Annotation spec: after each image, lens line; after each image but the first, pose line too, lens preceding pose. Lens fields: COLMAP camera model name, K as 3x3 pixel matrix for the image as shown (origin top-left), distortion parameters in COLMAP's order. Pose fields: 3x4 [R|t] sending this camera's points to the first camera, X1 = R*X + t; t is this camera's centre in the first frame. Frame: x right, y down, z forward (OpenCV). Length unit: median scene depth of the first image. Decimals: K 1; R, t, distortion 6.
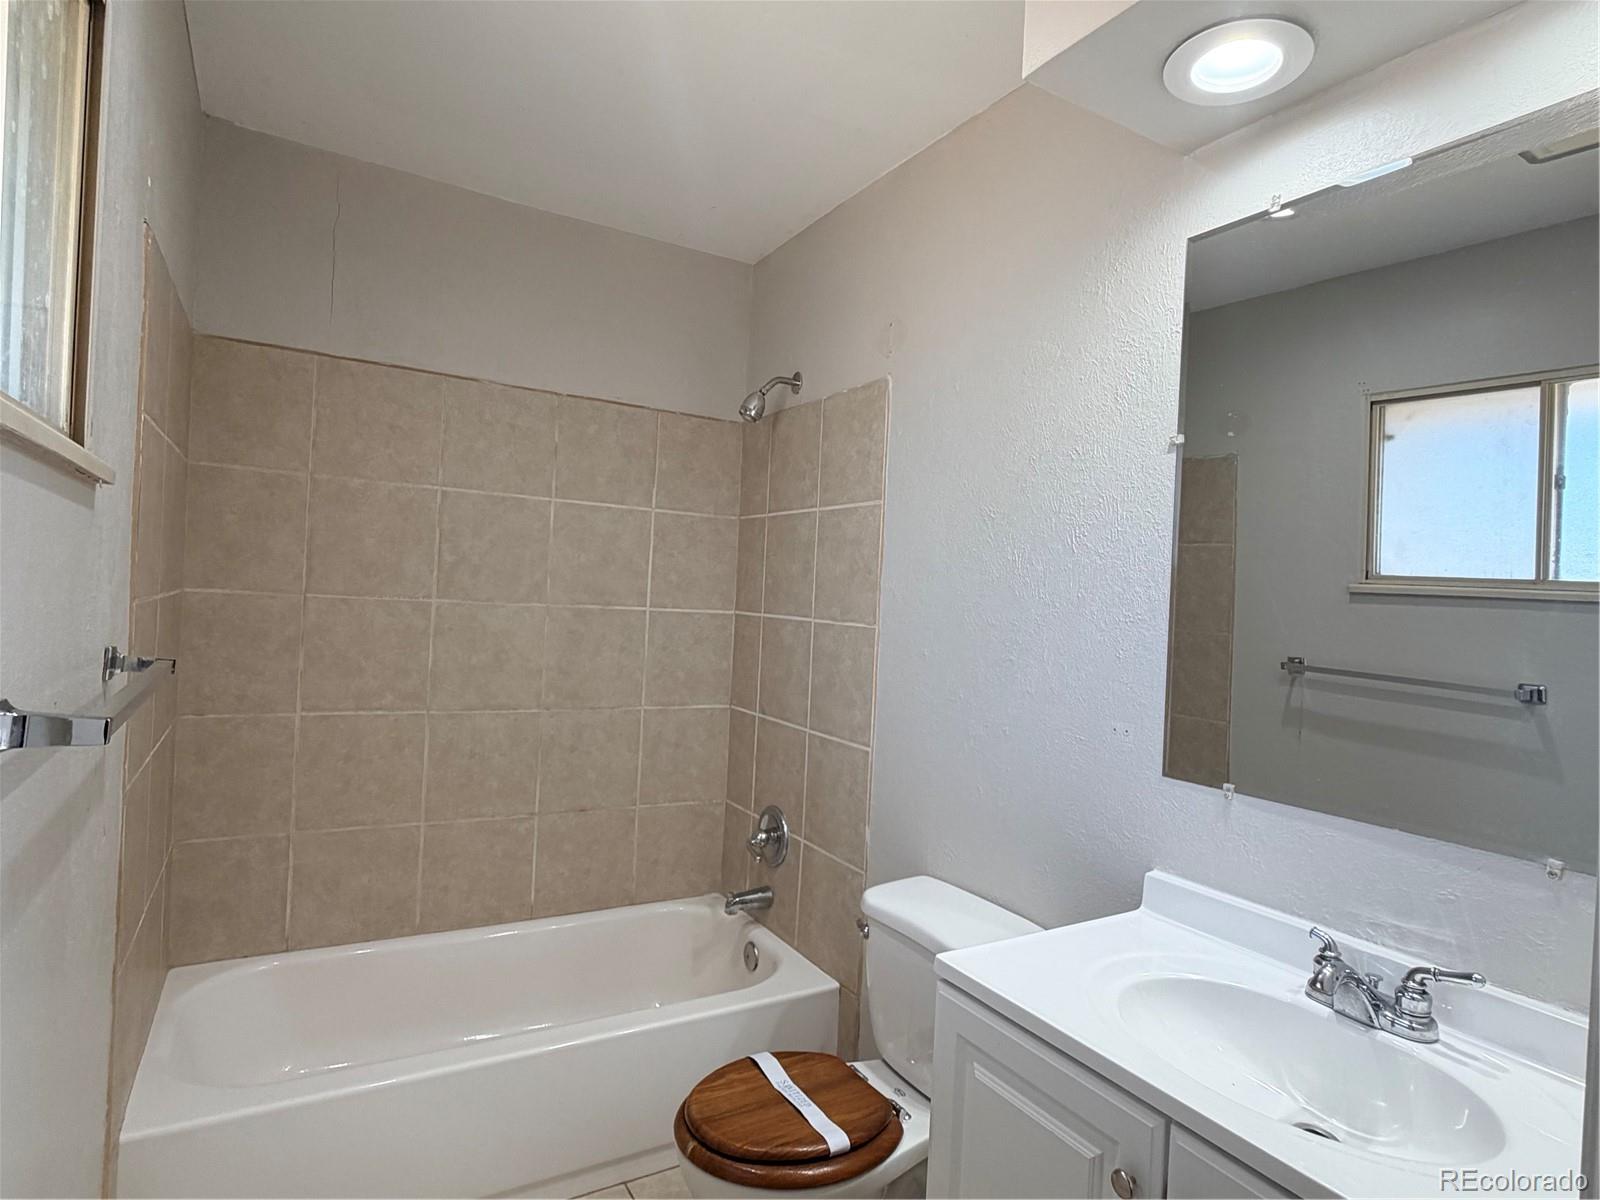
lens RADIAL K [[883.8, 0, 822.1], [0, 883.8, 608.3], [0, 0, 1]] dist [-0.004100, 0.001413]
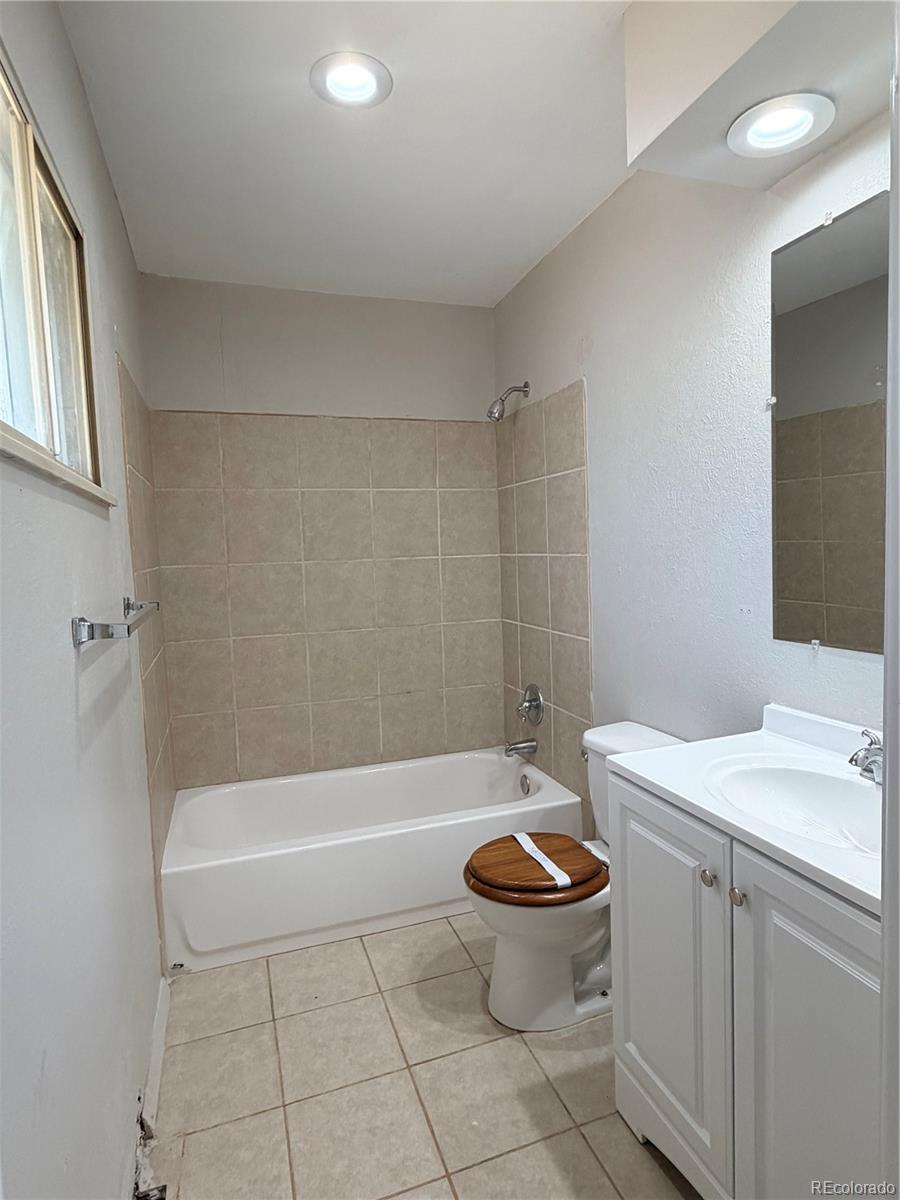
lens RADIAL K [[662.9, 0, 462.8], [0, 662.9, 603.0], [0, 0, 1]] dist [-0.004100, 0.001413]
pose [[0.975955, -0.068040, -0.207079, 0.078885], [0.081949, 0.994868, 0.059340, 0.017124], [0.201979, -0.074883, 0.976523, -0.100294]]
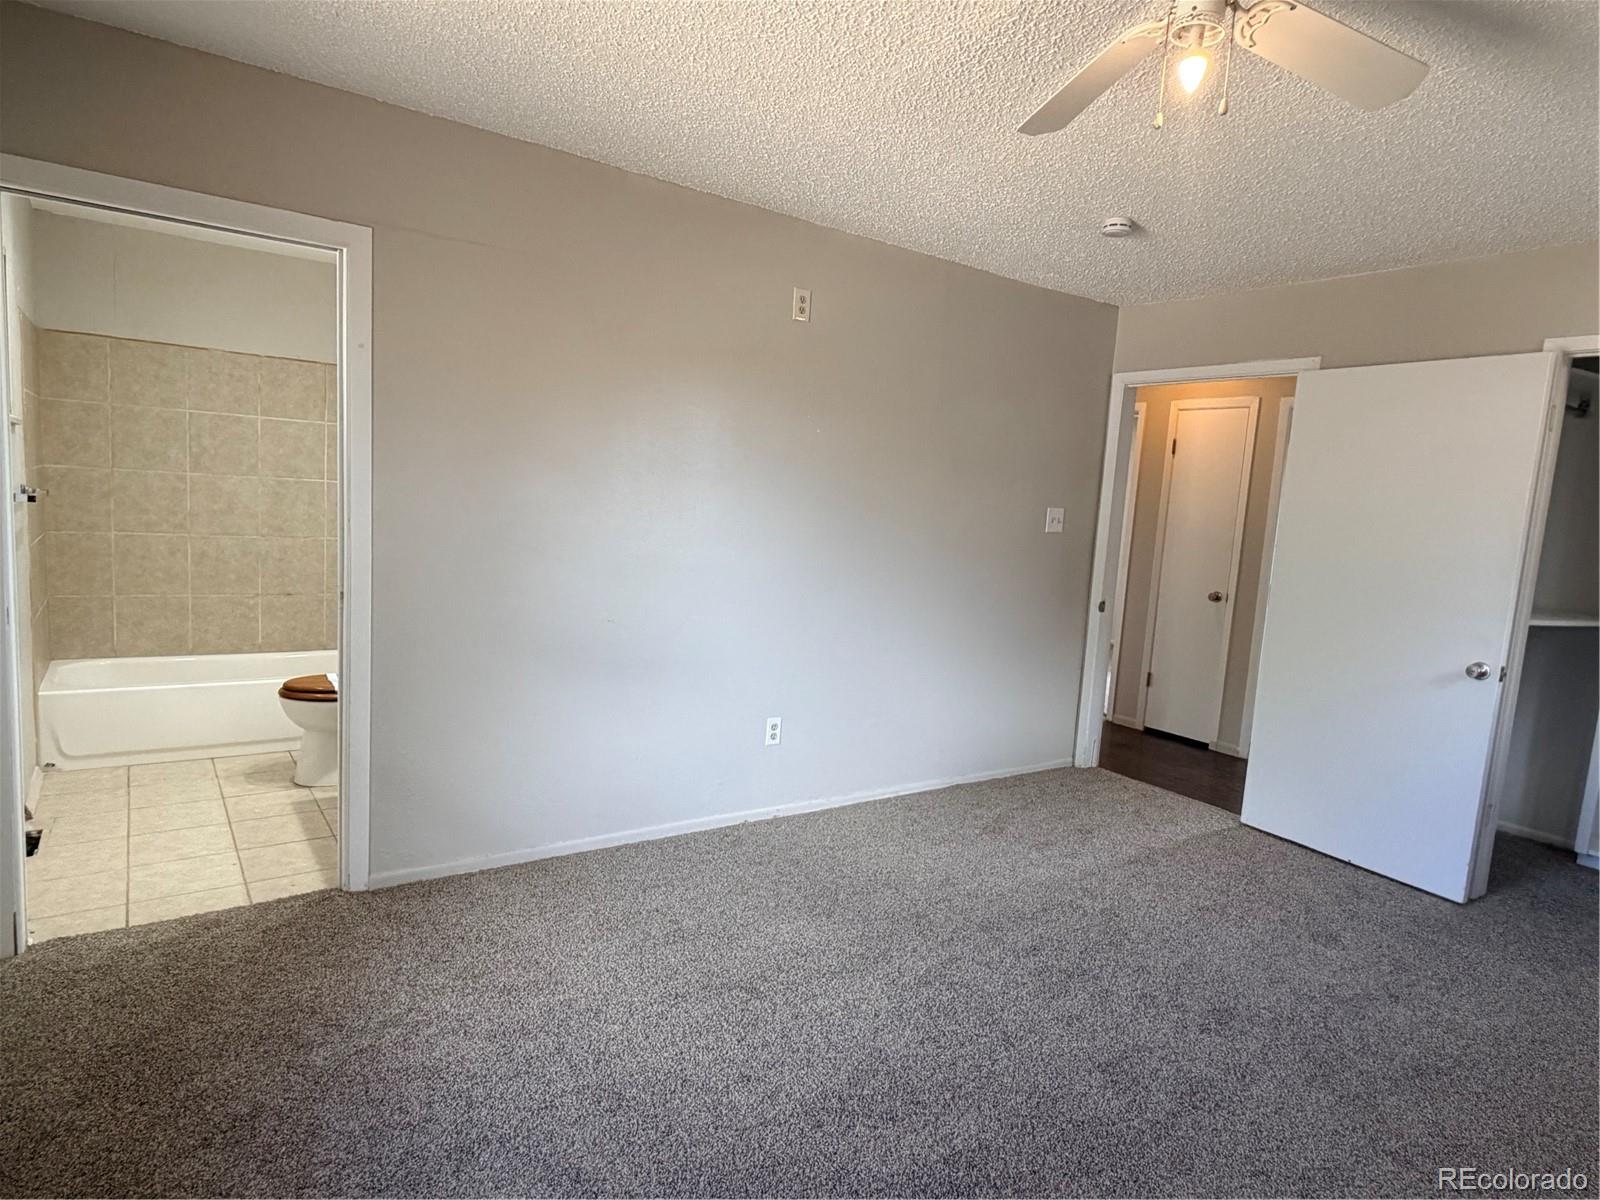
lens RADIAL K [[921.3, 0, 797.2], [0, 921.3, 608.4], [0, 0, 1]] dist [0.000726, 0.001630]
pose [[0.997389, 0.000974, 0.072205, 0.718174], [-0.009195, 0.993481, 0.113623, 0.042458], [-0.071623, -0.113990, 0.990897, -1.068936]]
